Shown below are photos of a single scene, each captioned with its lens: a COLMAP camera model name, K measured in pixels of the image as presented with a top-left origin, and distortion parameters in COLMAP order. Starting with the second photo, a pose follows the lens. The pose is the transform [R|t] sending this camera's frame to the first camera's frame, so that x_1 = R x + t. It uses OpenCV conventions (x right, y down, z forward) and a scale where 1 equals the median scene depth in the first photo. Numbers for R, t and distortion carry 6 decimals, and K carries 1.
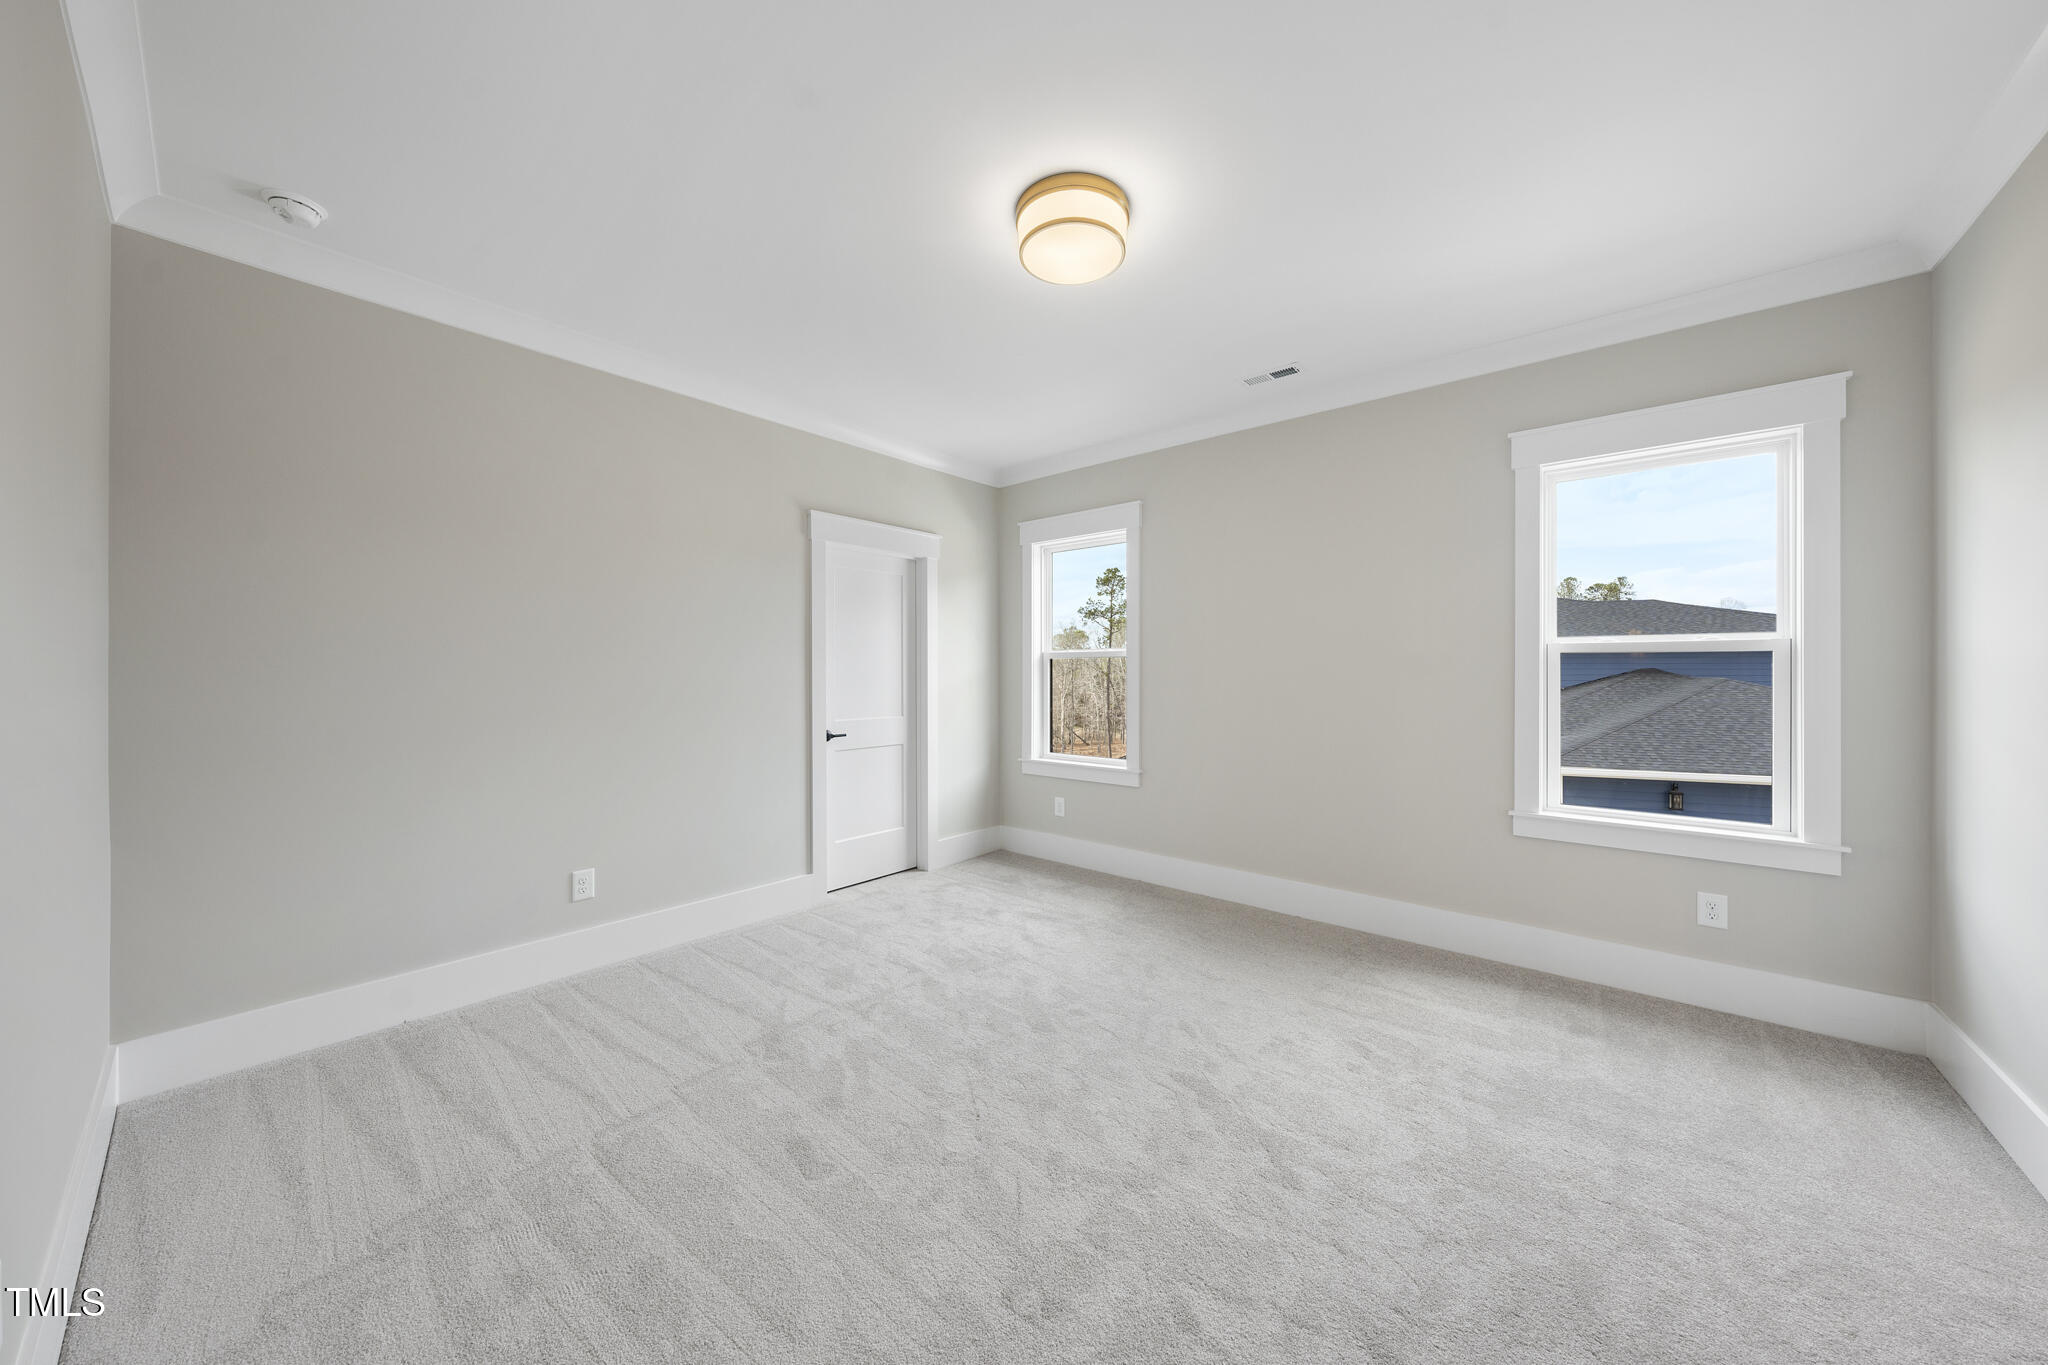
lens RADIAL K [[704.8, 0, 1026.0], [0, 704.8, 671.9], [0, 0, 1]] dist [-0.000234, -0.000591]
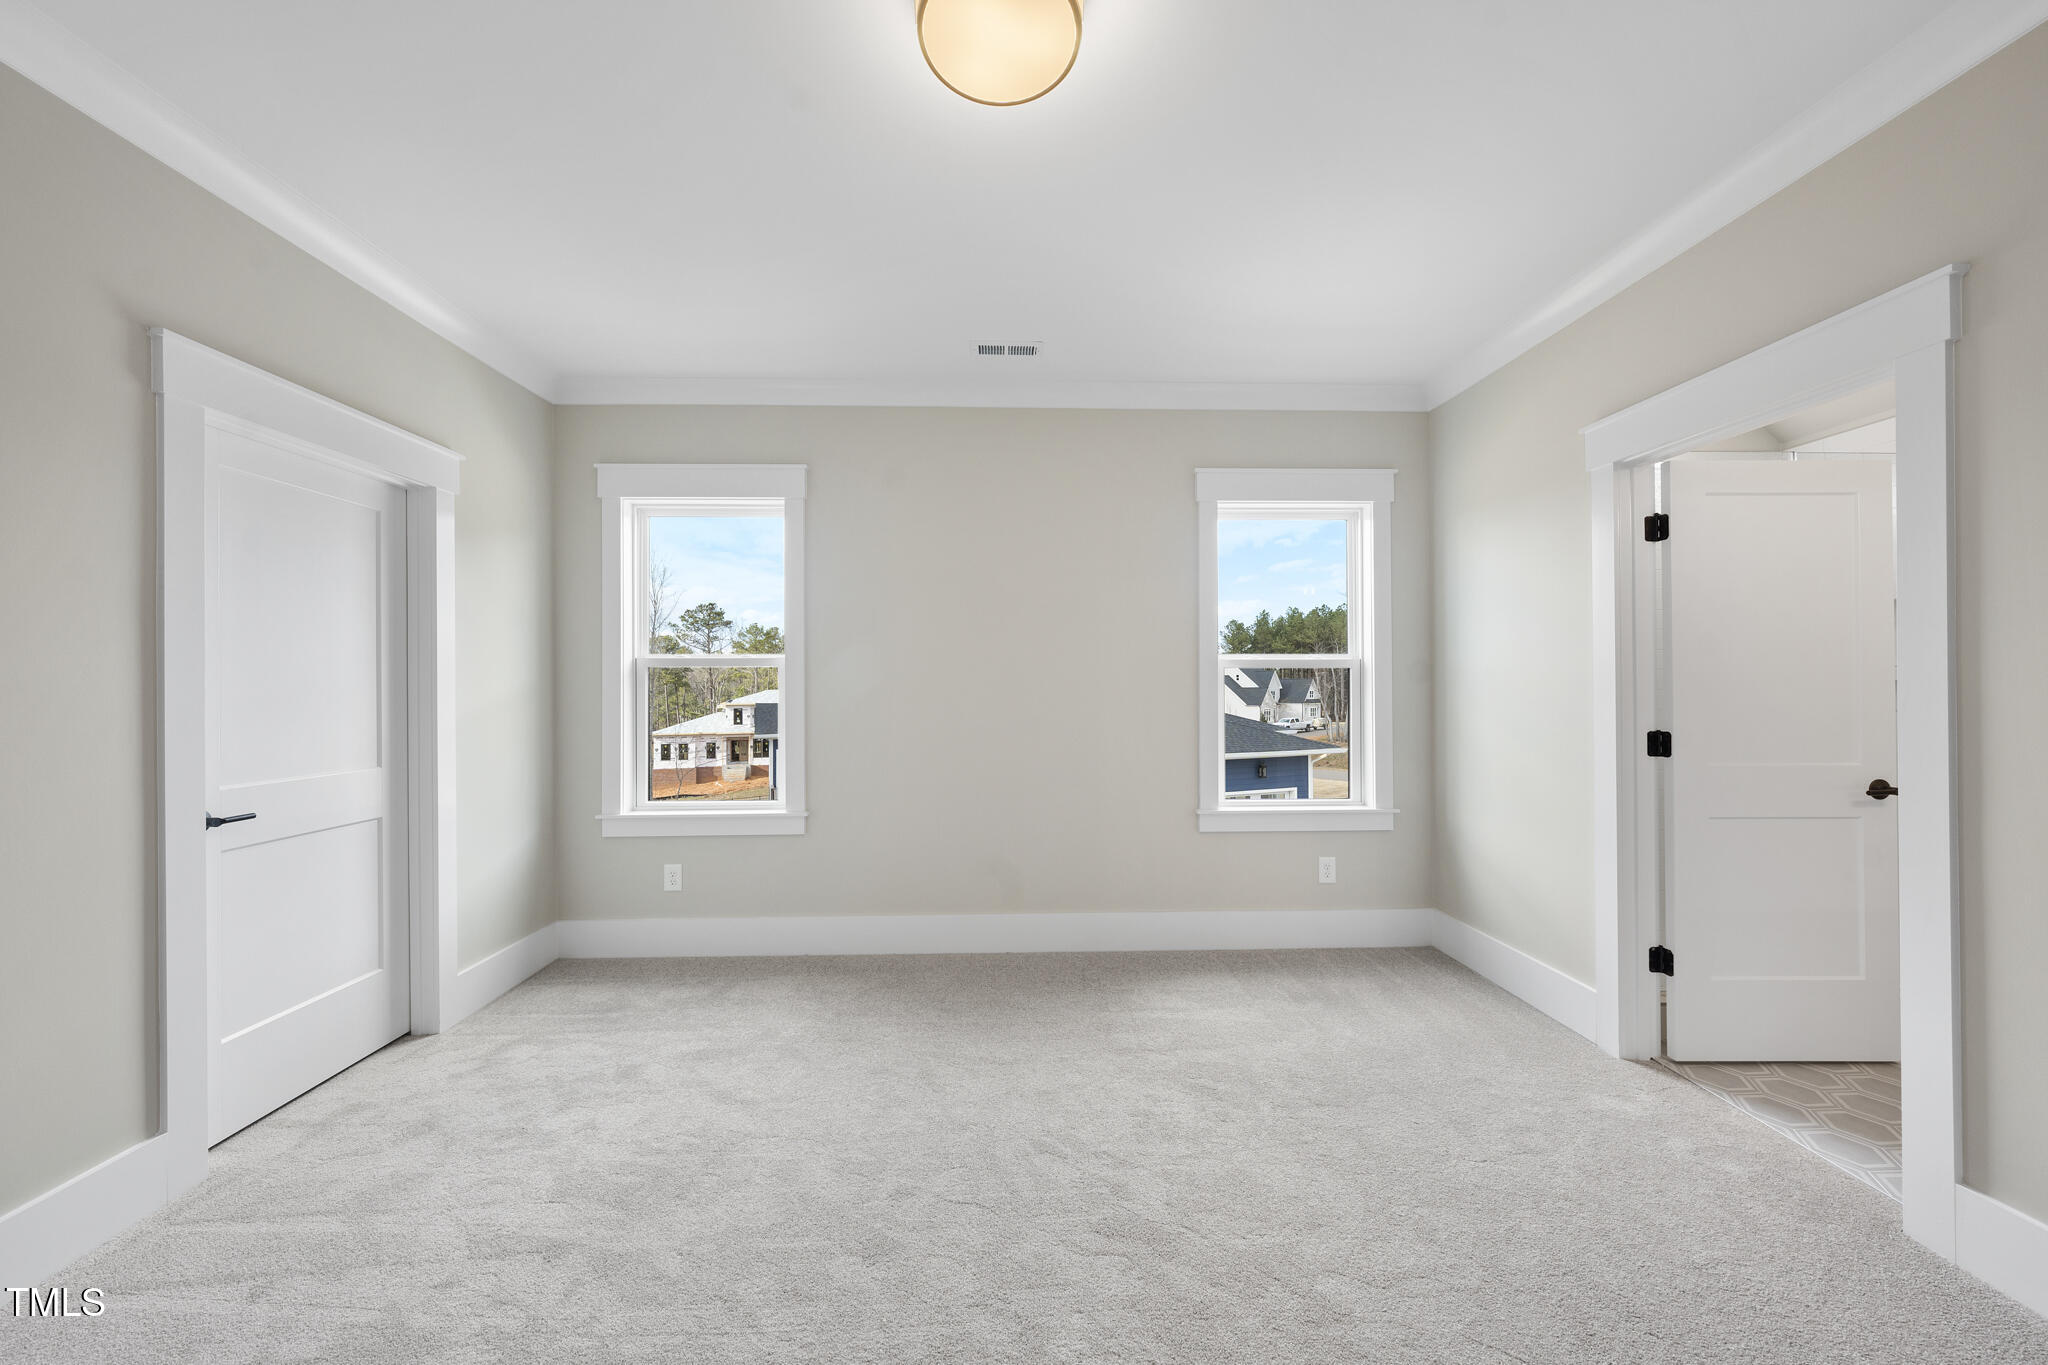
lens RADIAL K [[704.8, 0, 1026.8], [0, 704.8, 680.4], [0, 0, 1]] dist [-0.000234, -0.000591]
pose [[0.737414, 0.002206, 0.675437, -0.210603], [0.002947, 0.999975, -0.006484, 0.000495], [-0.675435, 0.006772, 0.737389, 0.305277]]
